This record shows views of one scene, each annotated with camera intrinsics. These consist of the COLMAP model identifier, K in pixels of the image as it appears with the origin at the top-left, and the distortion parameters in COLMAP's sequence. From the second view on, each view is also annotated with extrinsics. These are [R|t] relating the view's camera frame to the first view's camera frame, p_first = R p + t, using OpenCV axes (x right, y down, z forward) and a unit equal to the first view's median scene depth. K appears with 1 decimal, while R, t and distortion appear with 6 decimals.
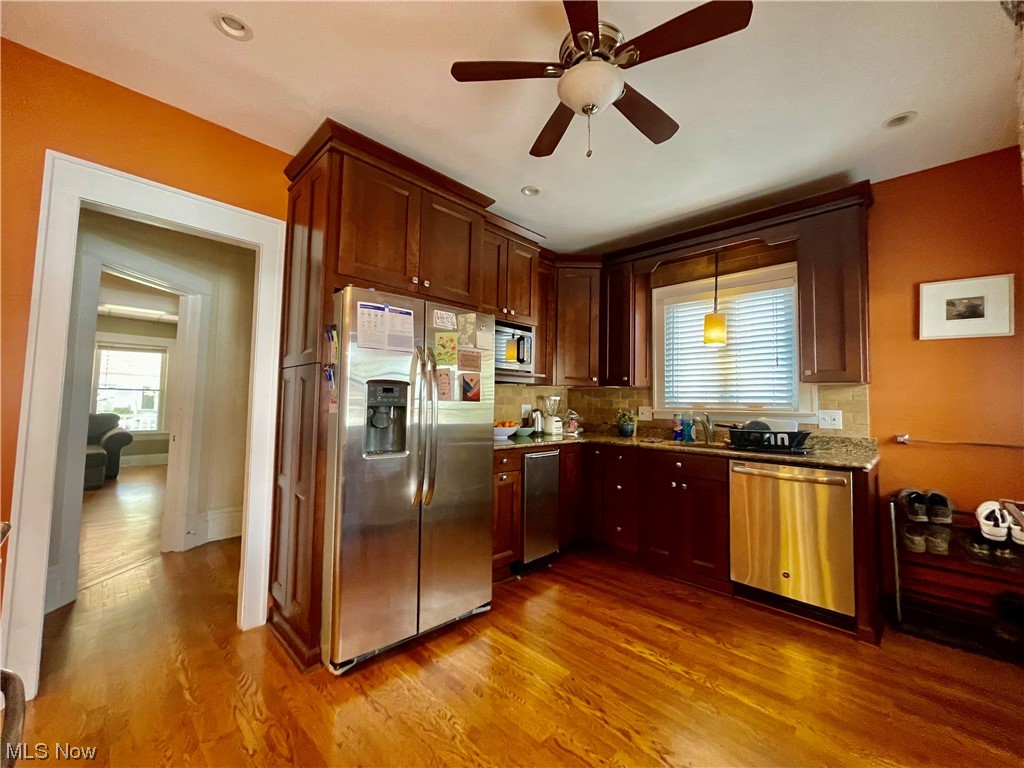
lens RADIAL K [[410.7, 0, 510.1], [0, 410.7, 382.1], [0, 0, 1]] dist [-0.003058, -0.000381]
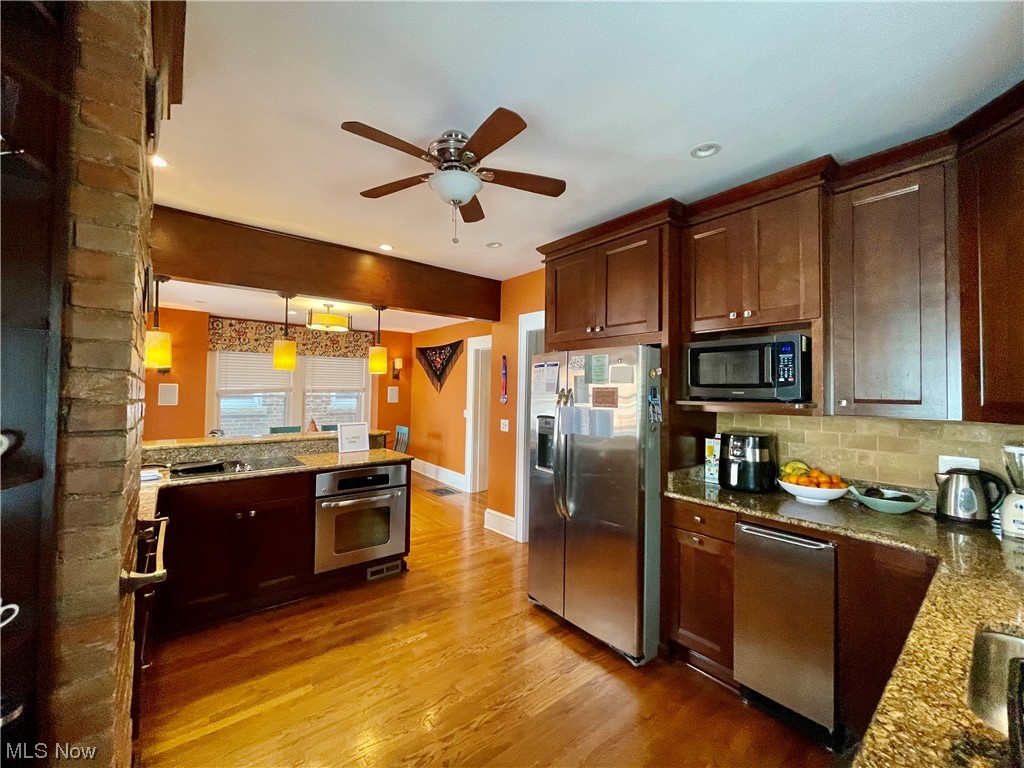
lens RADIAL K [[410.7, 0, 513.1], [0, 410.7, 381.8], [0, 0, 1]] dist [-0.003058, -0.000381]
pose [[-0.085995, -0.038189, -0.995563, 1.175104], [0.043438, 0.998171, -0.042041, -0.070821], [0.995348, -0.046861, -0.084179, 1.075033]]
